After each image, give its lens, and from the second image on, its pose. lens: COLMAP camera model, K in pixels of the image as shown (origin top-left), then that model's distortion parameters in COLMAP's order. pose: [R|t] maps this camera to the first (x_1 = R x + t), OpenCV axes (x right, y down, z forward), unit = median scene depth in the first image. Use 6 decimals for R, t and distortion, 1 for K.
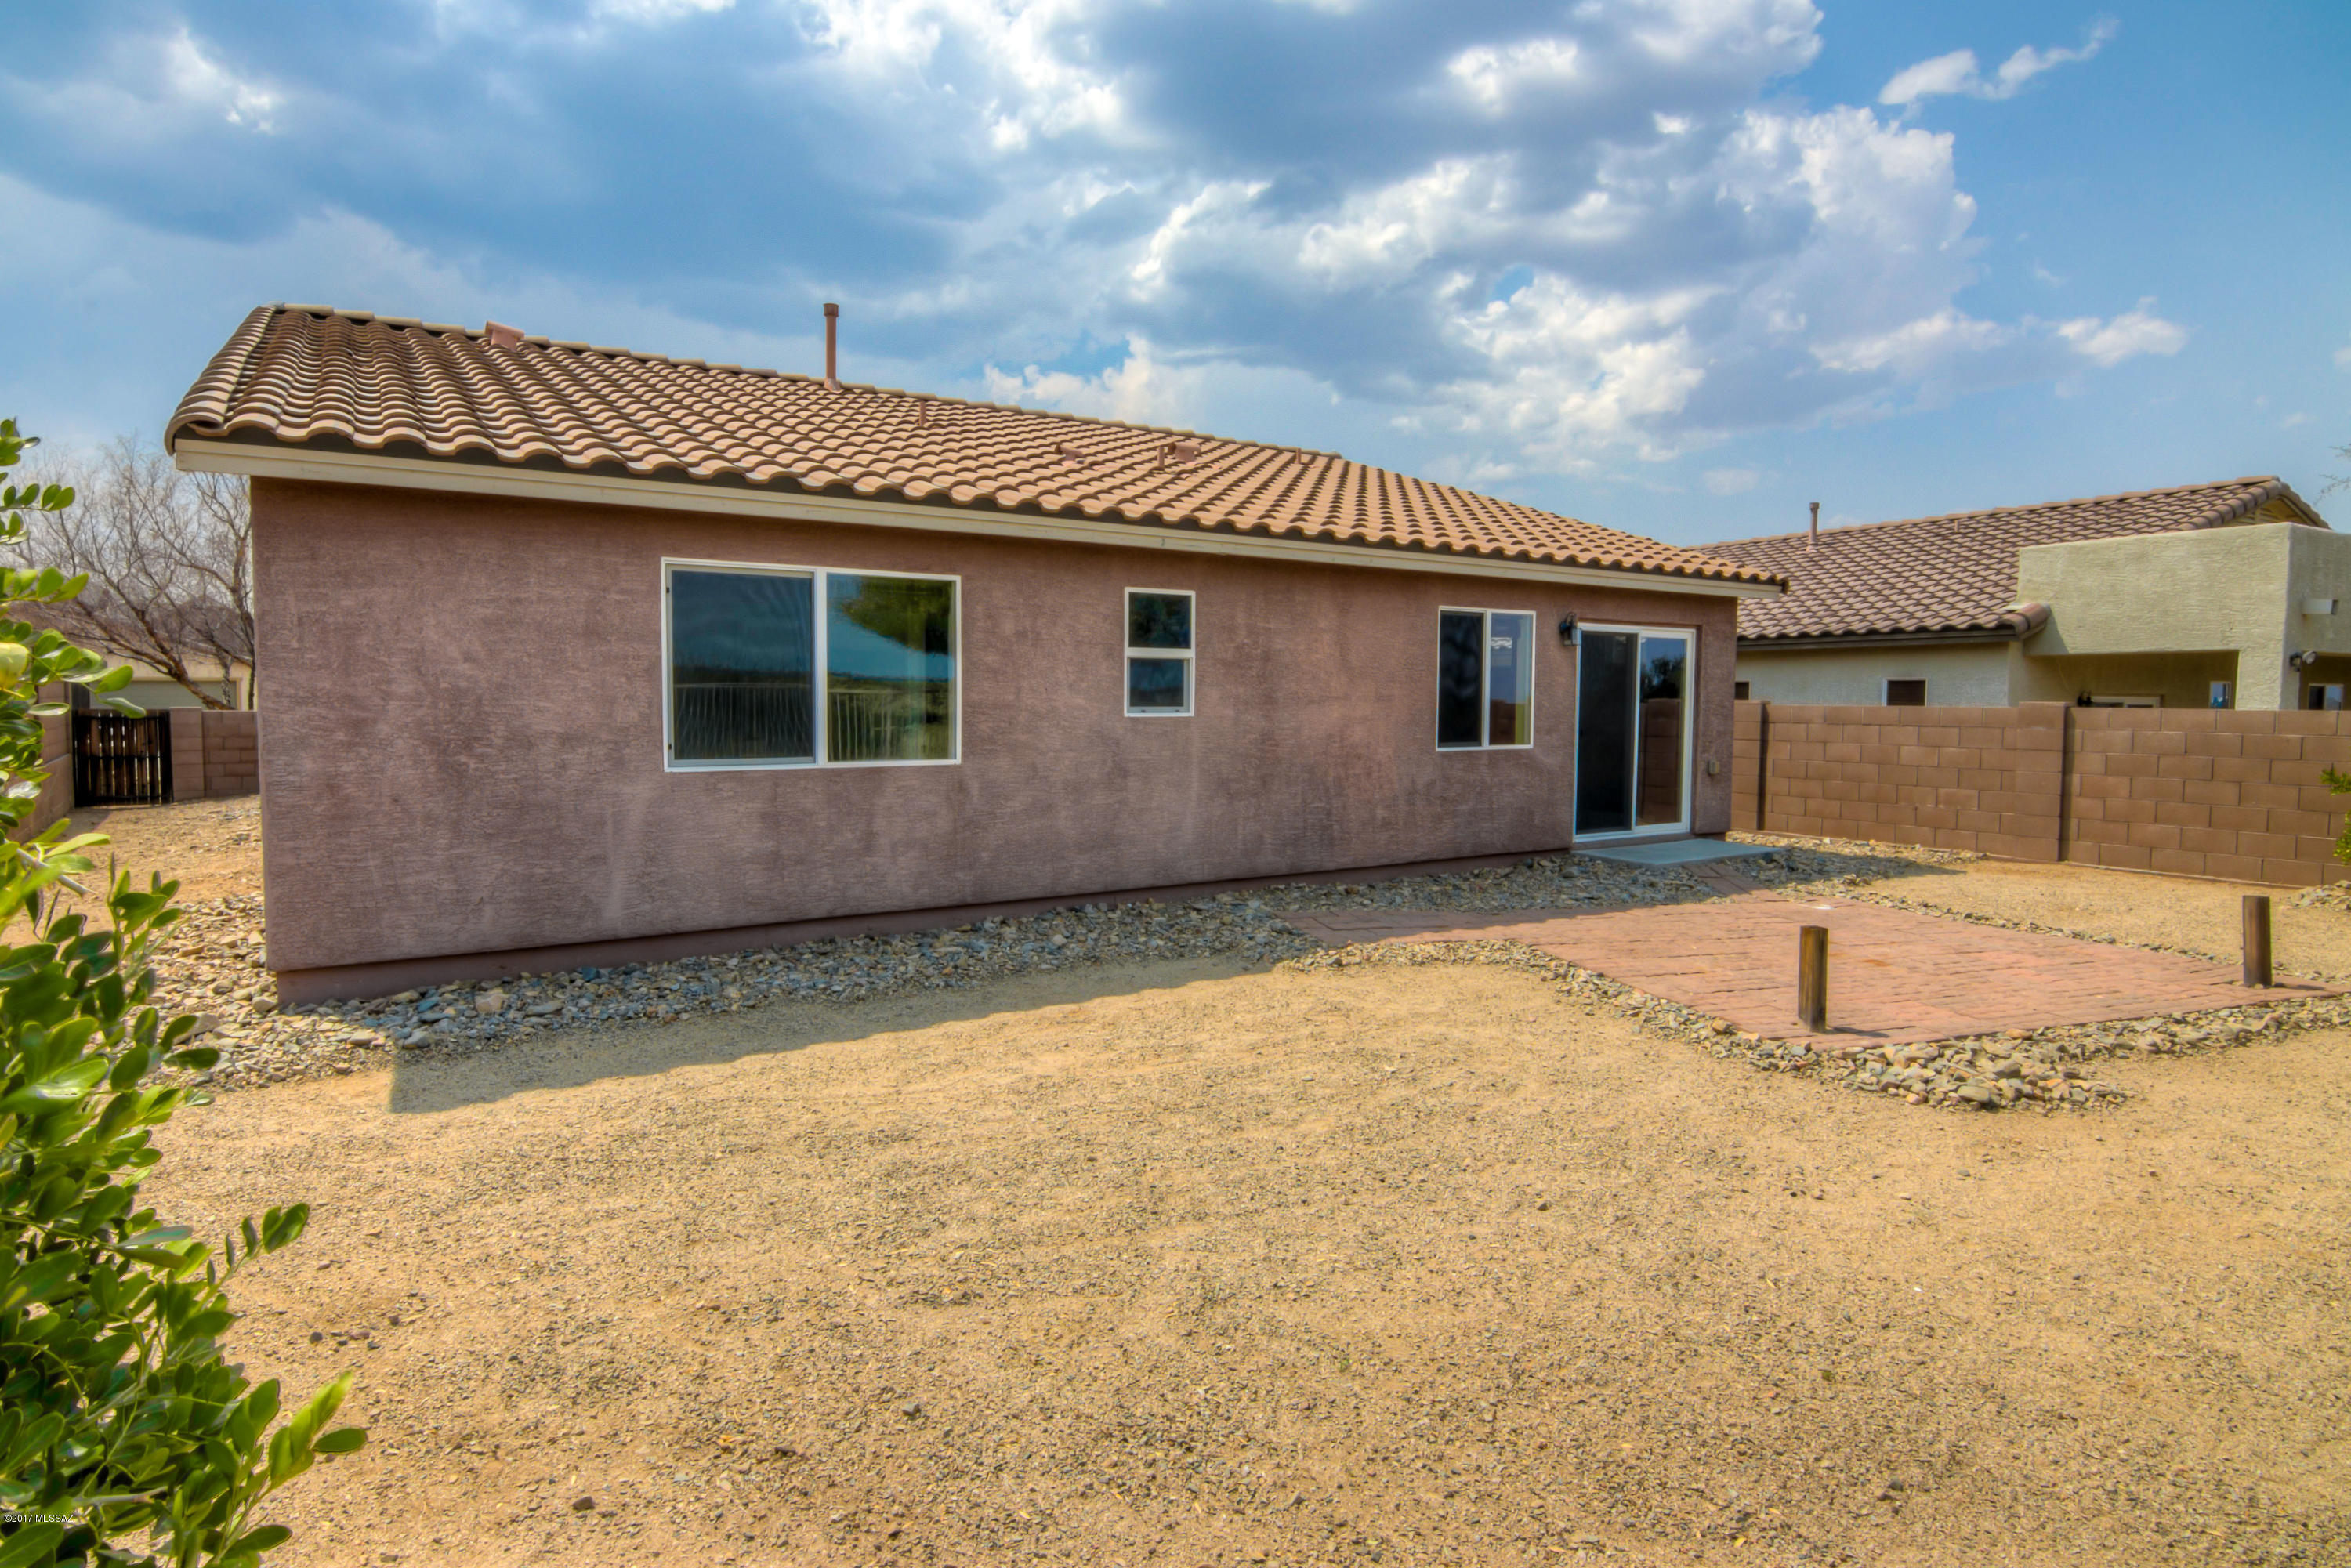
lens RADIAL K [[1241.3, 0, 1181.4], [0, 1241.3, 777.9], [0, 0, 1]] dist [-0.002224, -0.000149]
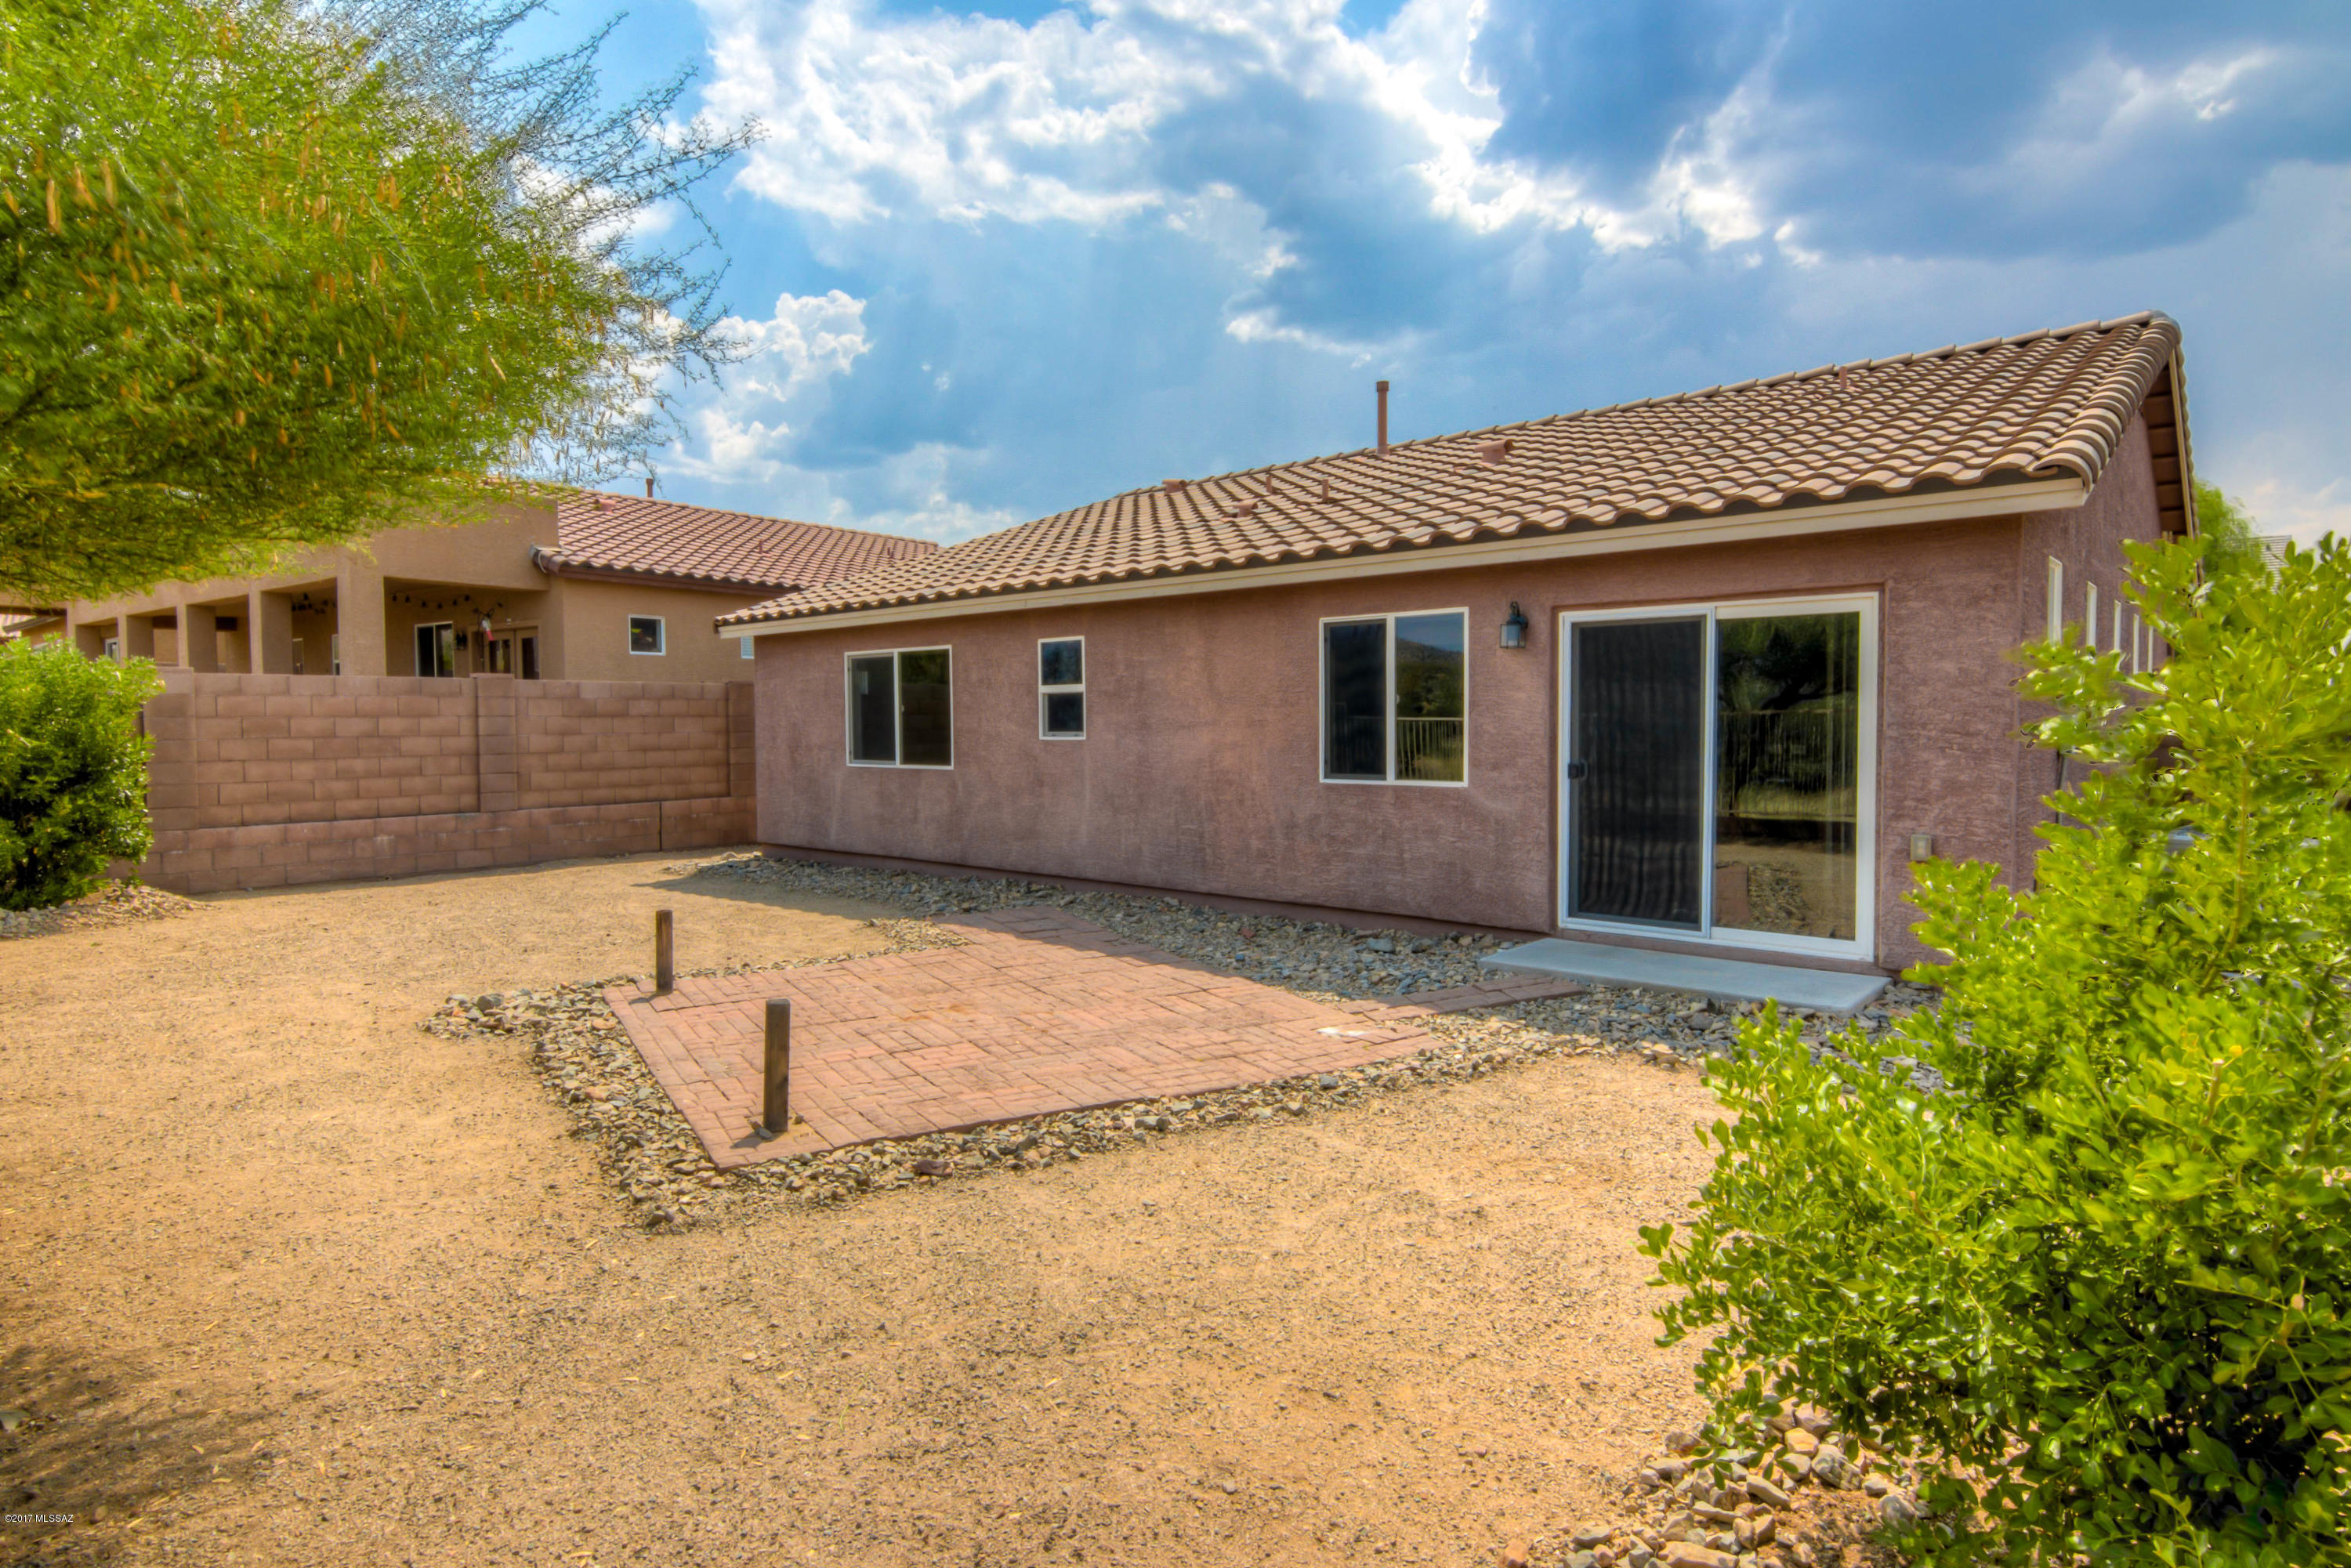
lens RADIAL K [[1241.3, 0, 1189.1], [0, 1241.3, 781.9], [0, 0, 1]] dist [-0.002224, -0.000149]
pose [[0.262860, 0.039433, -0.964028, 1.117468], [-0.057364, 0.998036, 0.025182, -0.042268], [0.963127, 0.048681, 0.264606, 0.730644]]
